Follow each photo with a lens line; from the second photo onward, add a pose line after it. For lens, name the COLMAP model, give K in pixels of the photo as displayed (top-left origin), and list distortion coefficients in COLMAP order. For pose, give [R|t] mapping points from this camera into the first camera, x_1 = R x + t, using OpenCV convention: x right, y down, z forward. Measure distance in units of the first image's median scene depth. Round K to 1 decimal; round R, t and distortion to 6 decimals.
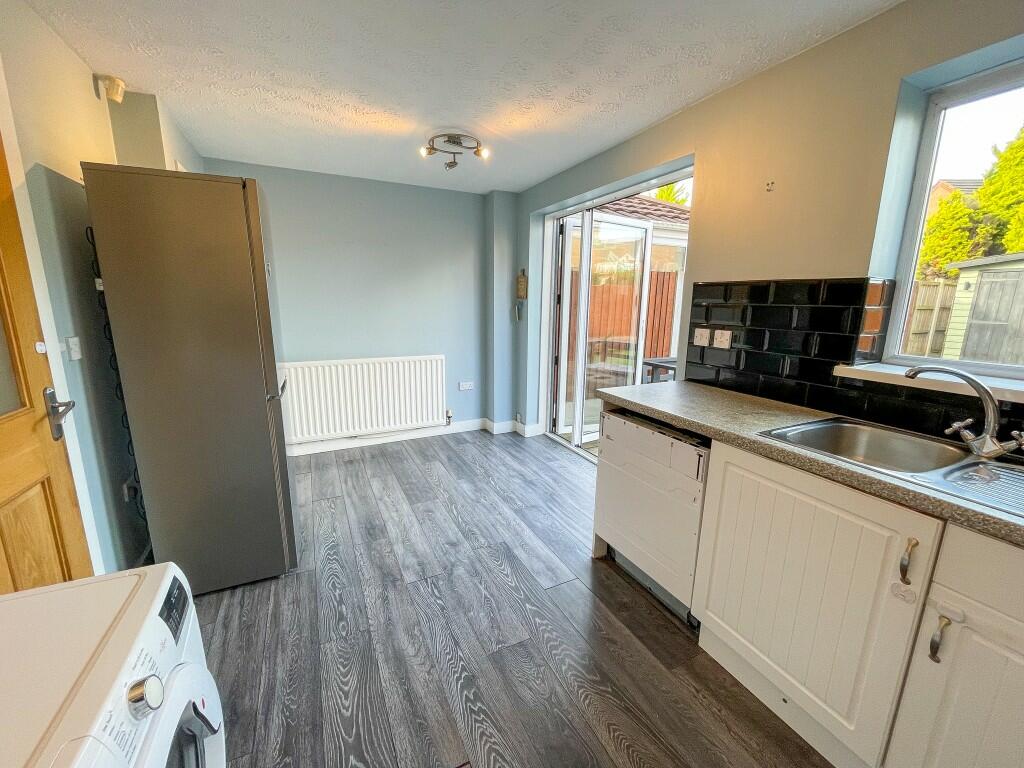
lens RADIAL K [[414.4, 0, 510.8], [0, 414.4, 381.3], [0, 0, 1]] dist [-0.001609, -0.001852]
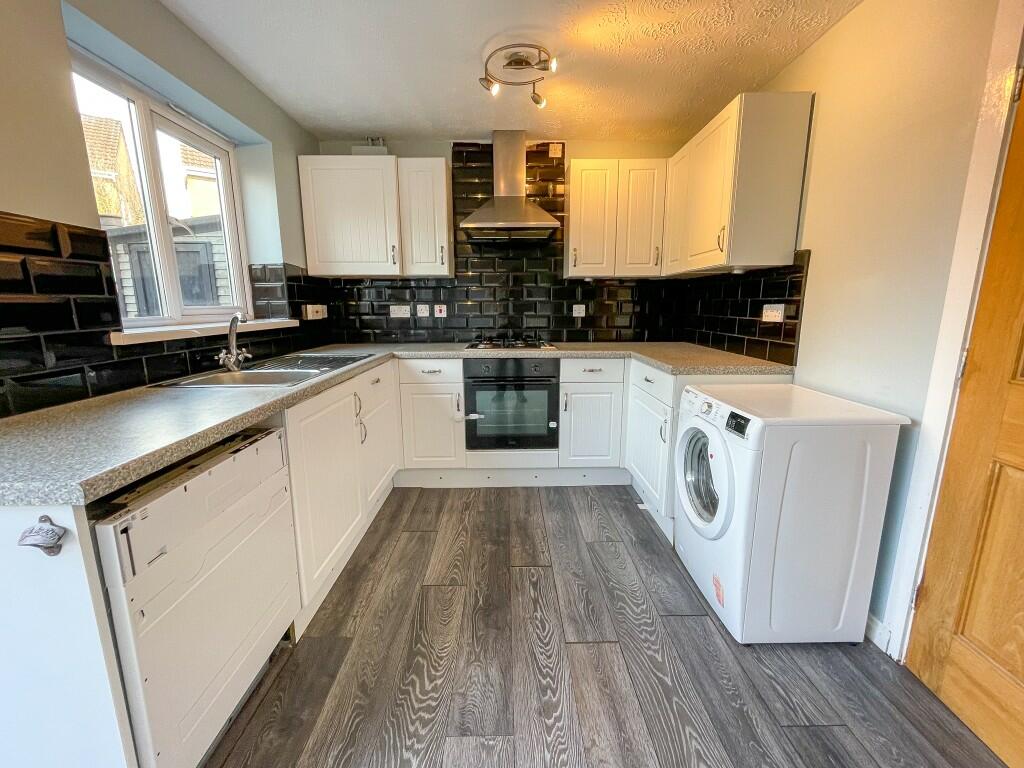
lens RADIAL K [[414.4, 0, 508.3], [0, 414.4, 383.1], [0, 0, 1]] dist [-0.001609, -0.001852]
pose [[-0.900961, -0.090027, 0.424458, -0.308314], [0.078634, 0.928164, 0.363771, -0.190982], [-0.426716, 0.361120, -0.829160, 1.404675]]
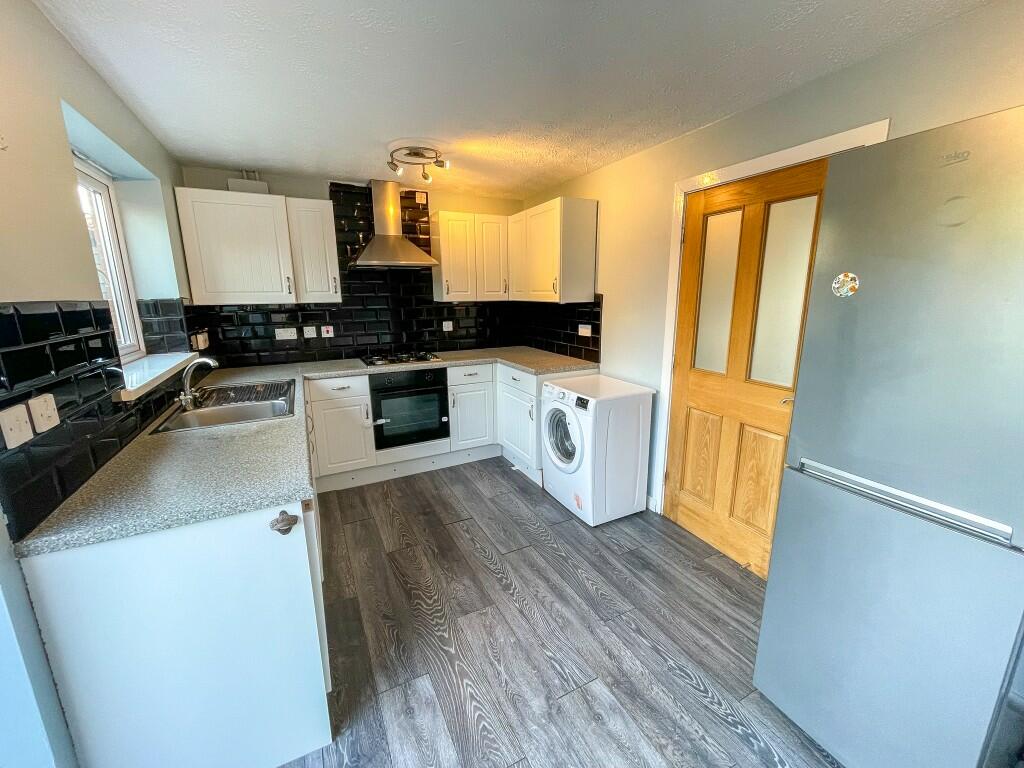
lens RADIAL K [[414.4, 0, 510.6], [0, 414.4, 385.6], [0, 0, 1]] dist [-0.001609, -0.001852]
pose [[-0.999908, 0.000328, -0.013579, -0.088744], [-0.005242, 0.912943, 0.408053, -0.445922], [0.012531, 0.408087, -0.912857, 1.888395]]
